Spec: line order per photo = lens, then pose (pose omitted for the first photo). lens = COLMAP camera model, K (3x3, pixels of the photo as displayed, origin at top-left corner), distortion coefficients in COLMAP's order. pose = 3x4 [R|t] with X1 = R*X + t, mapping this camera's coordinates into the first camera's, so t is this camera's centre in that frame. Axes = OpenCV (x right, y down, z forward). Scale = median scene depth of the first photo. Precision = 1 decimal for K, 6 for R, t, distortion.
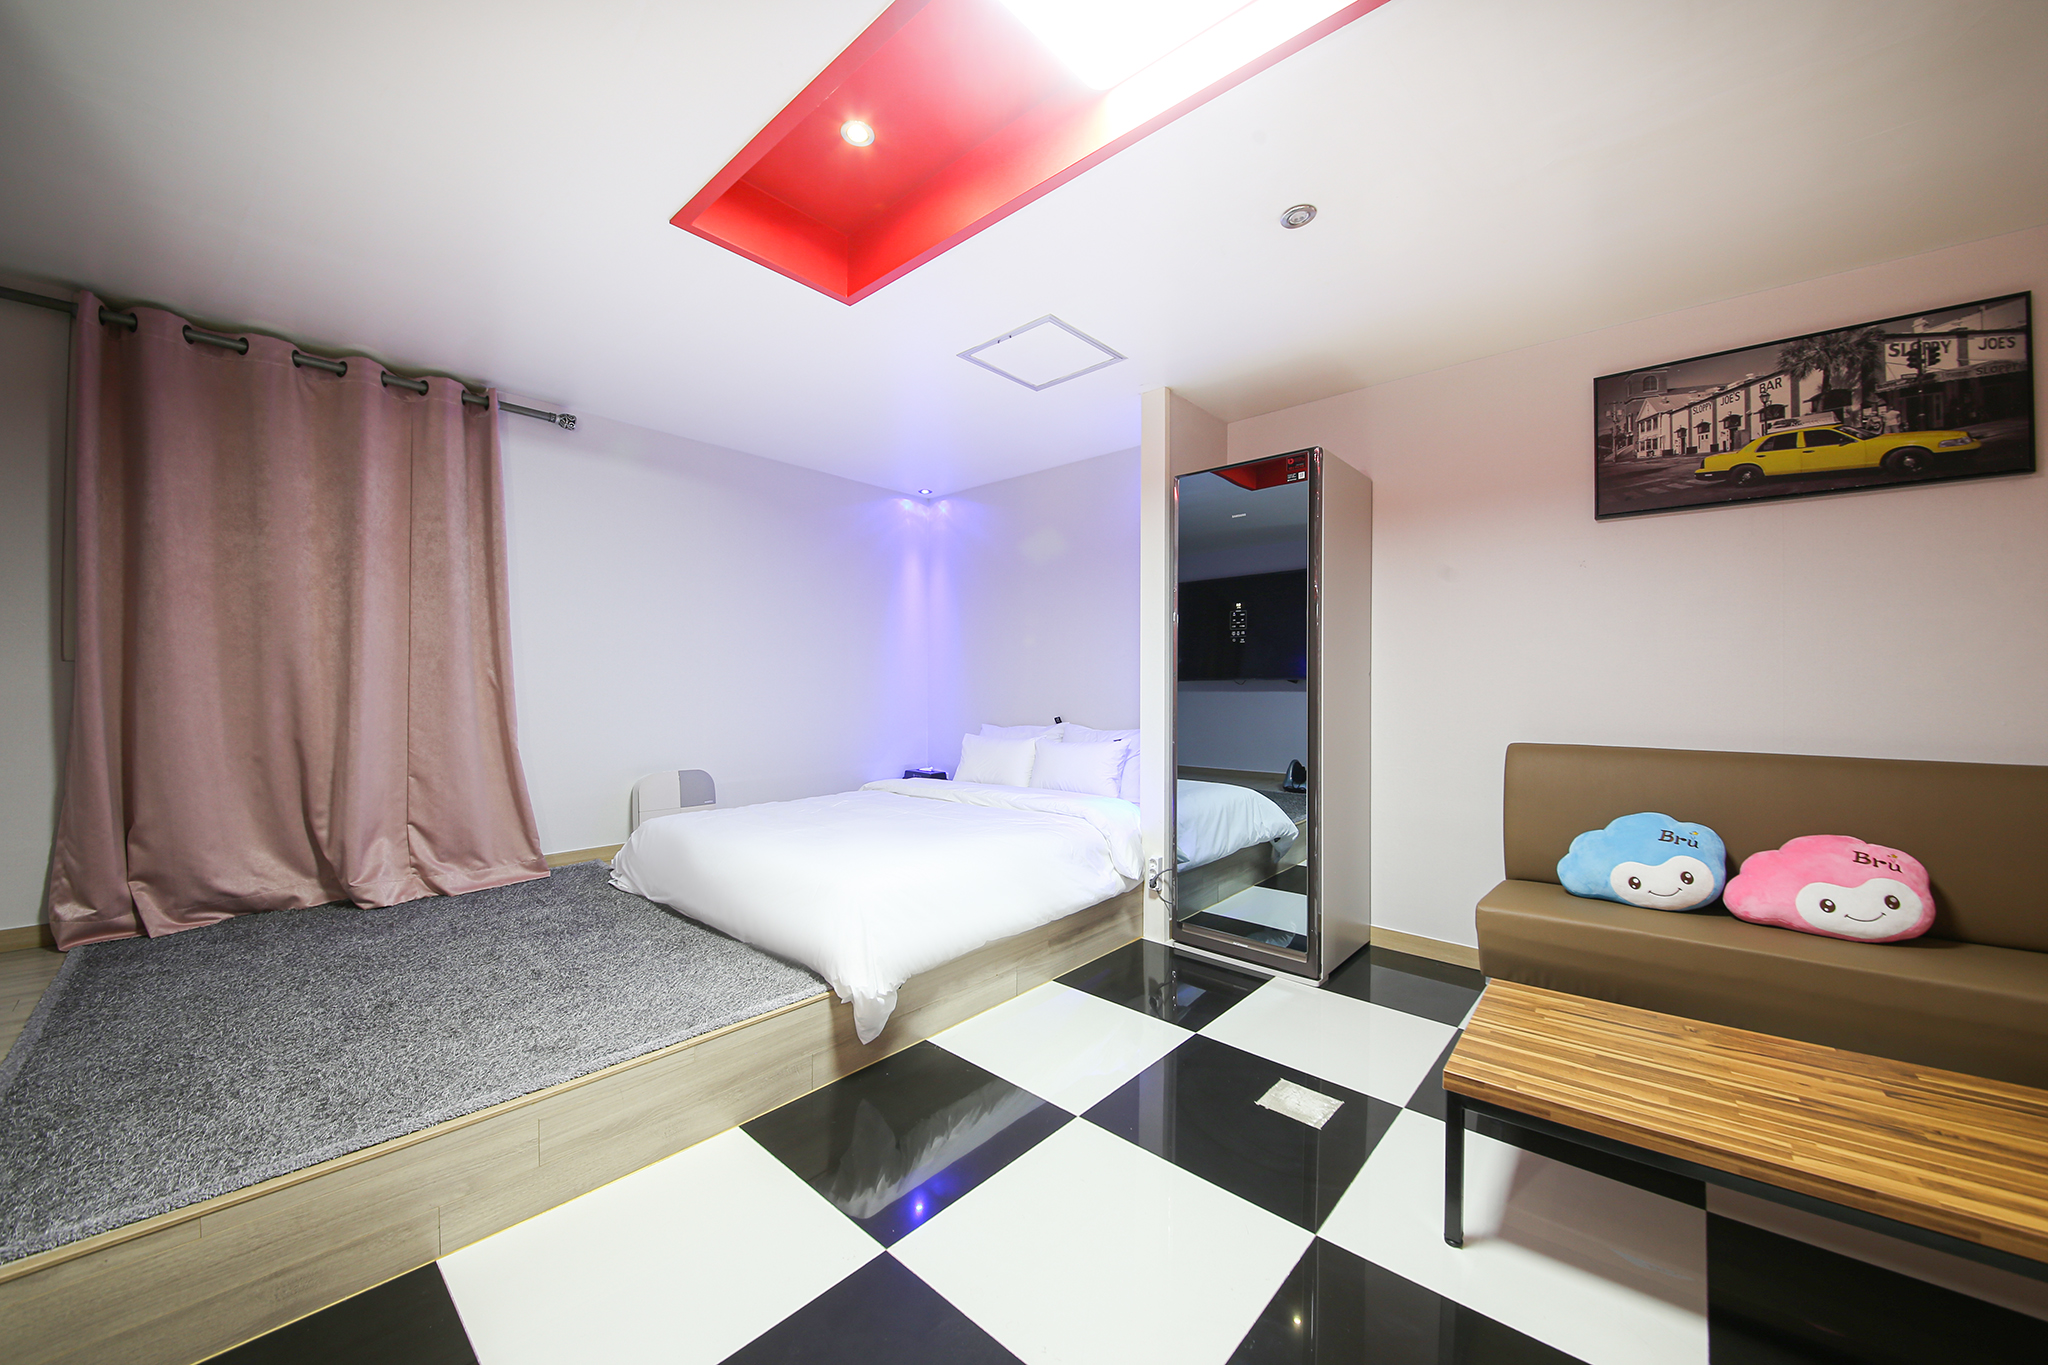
lens RADIAL K [[739.9, 0, 1024.0], [0, 739.9, 682.5], [0, 0, 1]] dist [-0.000850, -0.009950]
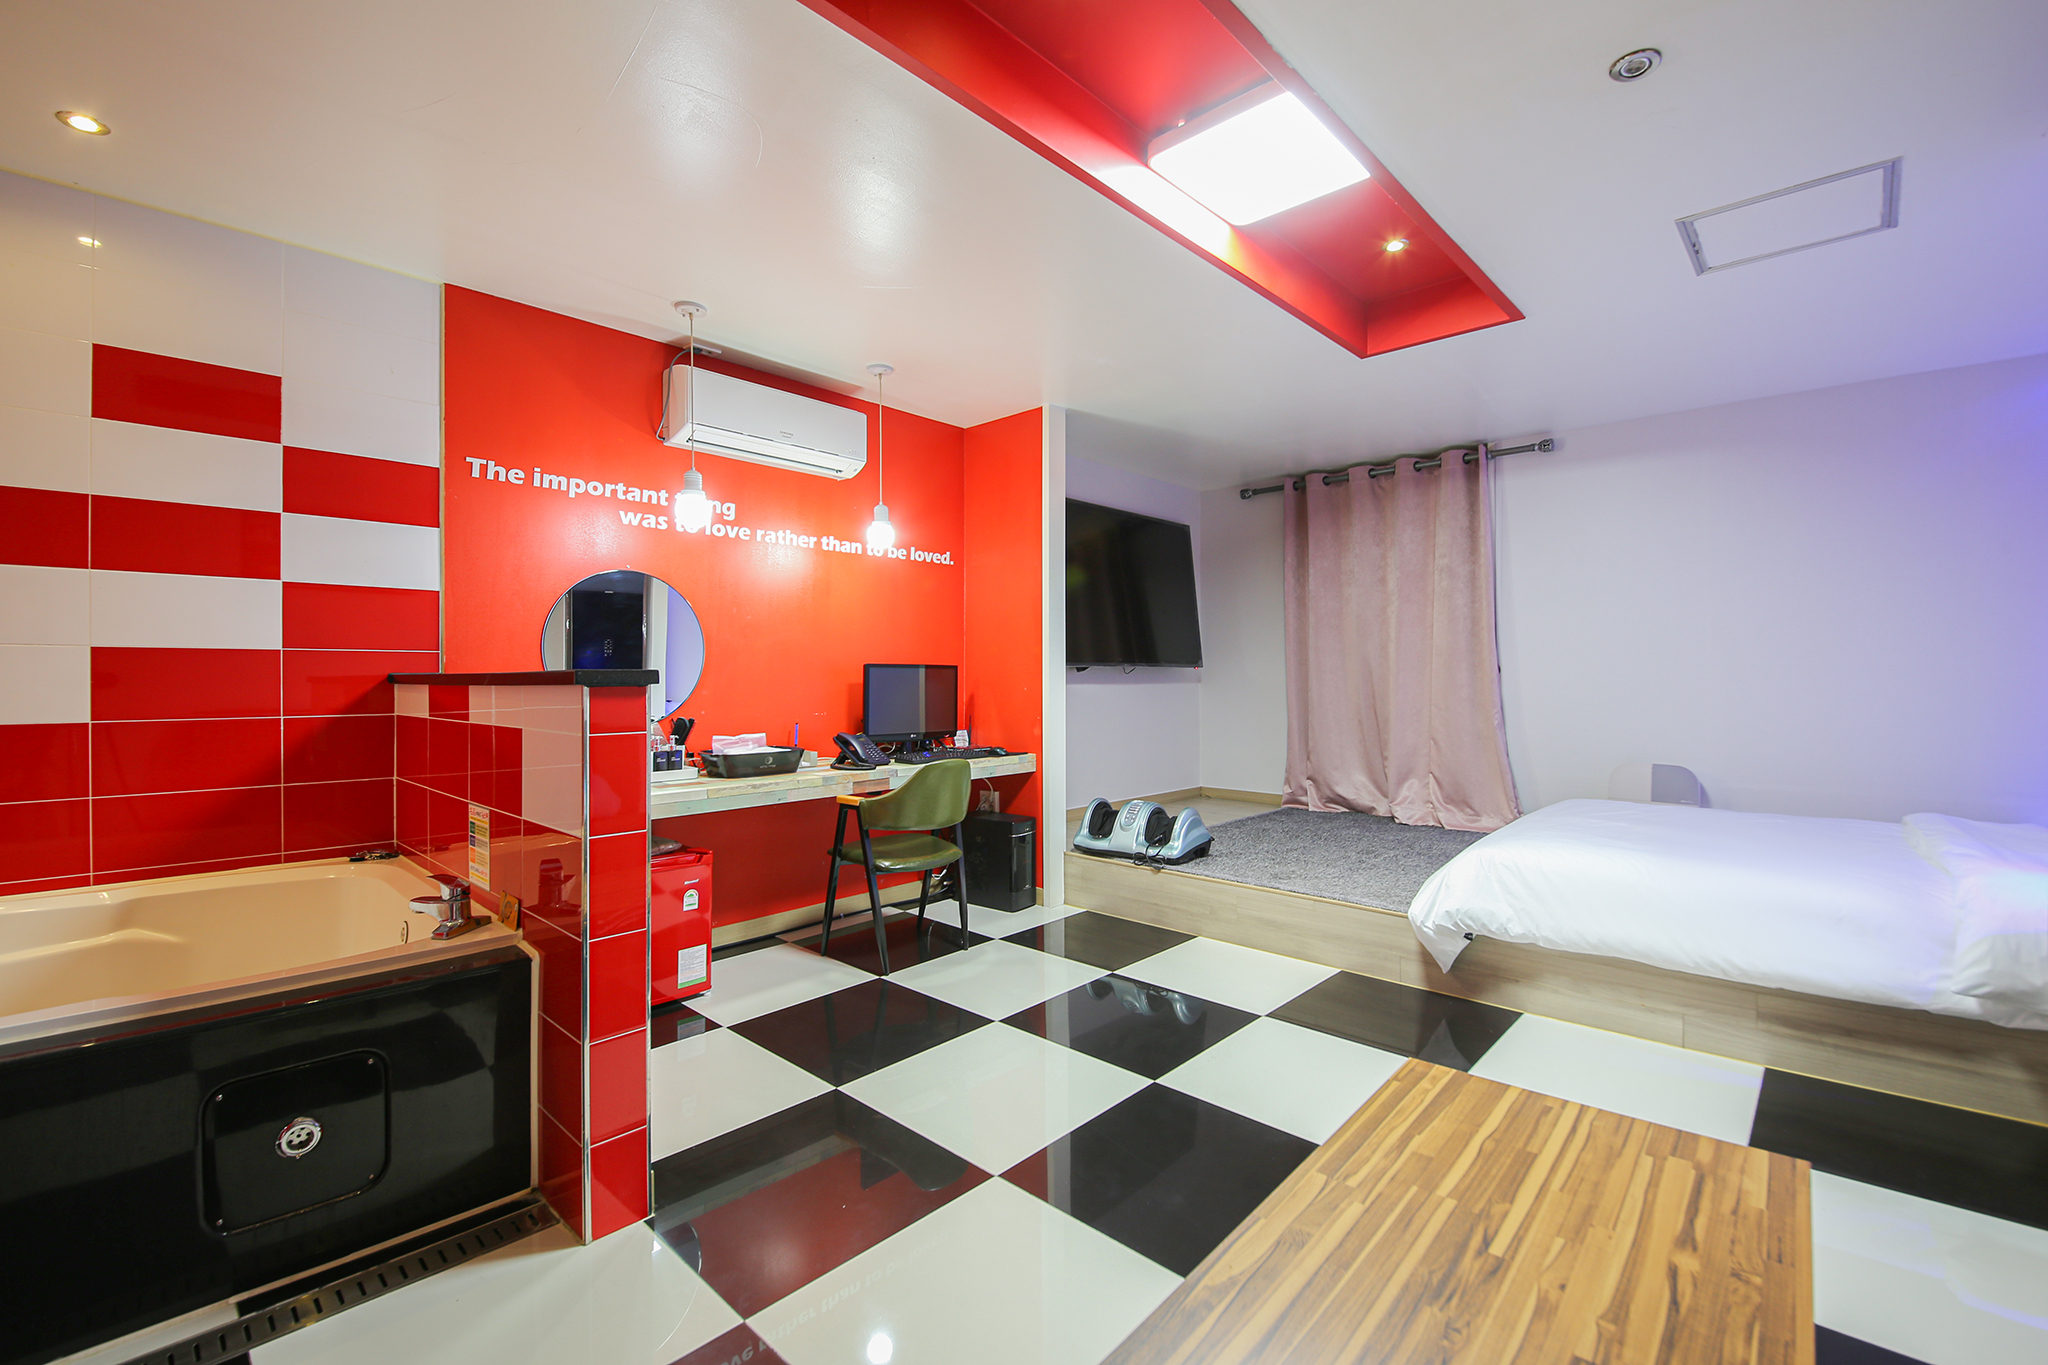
lens RADIAL K [[881.3, 0, 1024.0], [0, 881.3, 682.5], [0, 0, 1]] dist [-0.000276, -0.000067]
pose [[-0.027688, 0.003644, -0.999610, 1.106821], [-0.000910, 0.999993, 0.003670, 0.014482], [0.999616, 0.001012, -0.027685, 0.326991]]
